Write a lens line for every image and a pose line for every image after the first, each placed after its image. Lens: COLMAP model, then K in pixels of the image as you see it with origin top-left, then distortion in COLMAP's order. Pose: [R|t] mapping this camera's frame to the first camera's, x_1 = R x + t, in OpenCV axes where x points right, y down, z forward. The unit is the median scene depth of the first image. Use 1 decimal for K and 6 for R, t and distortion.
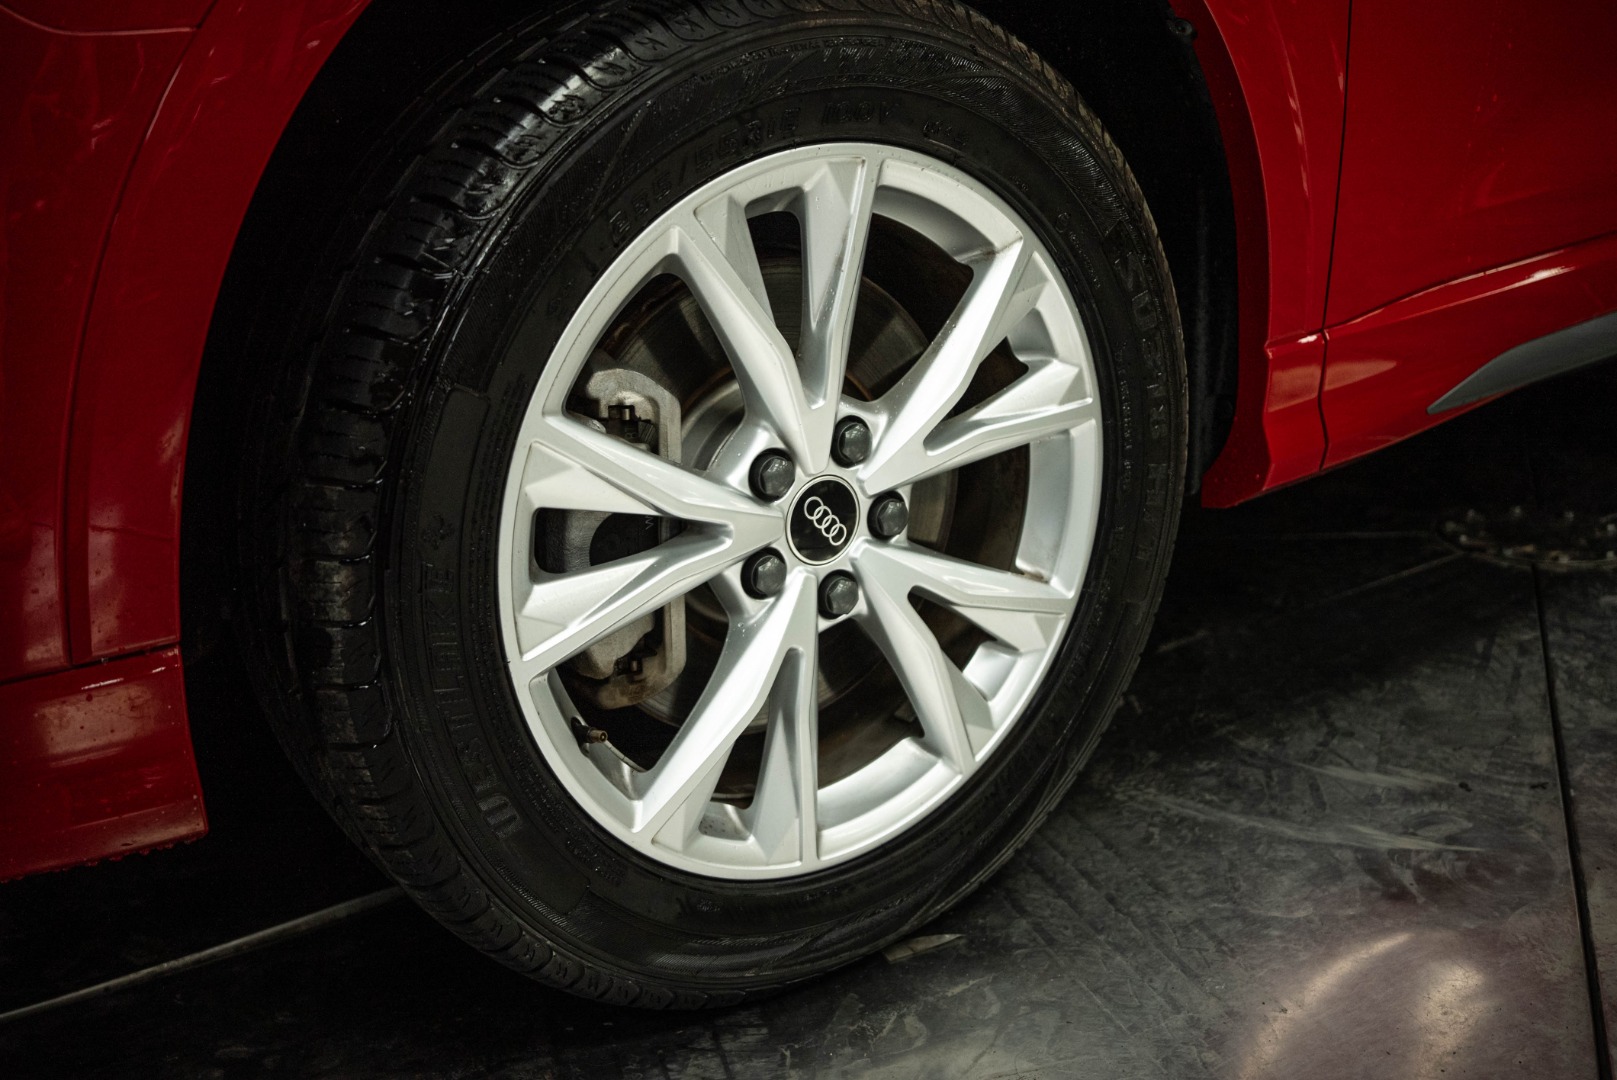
lens RADIAL K [[1602.5, 0, 808.5], [0, 1602.5, 540.0], [0, 0, 1]] dist [-0.048483, 0.028604]
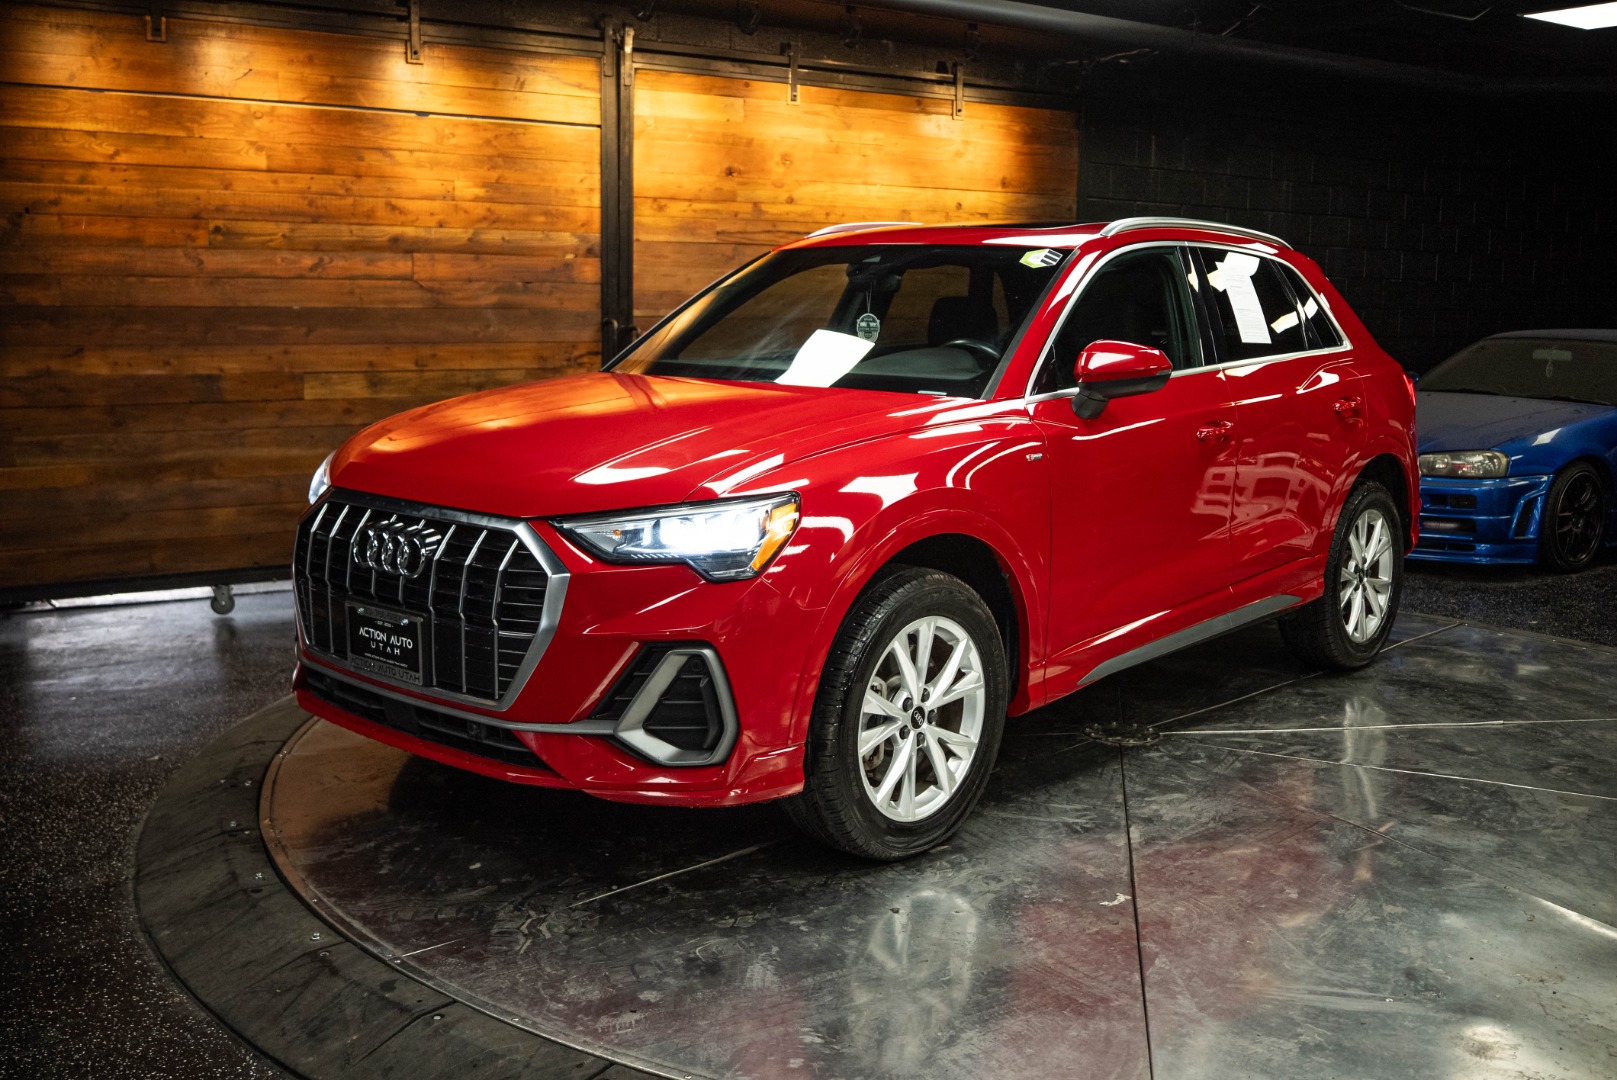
lens RADIAL K [[1602.5, 0, 808.5], [0, 1602.5, 540.0], [0, 0, 1]] dist [-0.048483, 0.028604]
pose [[0.978963, 0.007280, 0.203906, -0.874530], [0.026545, 0.986325, -0.162660, 0.156129], [-0.202302, 0.164651, 0.965383, -2.245082]]
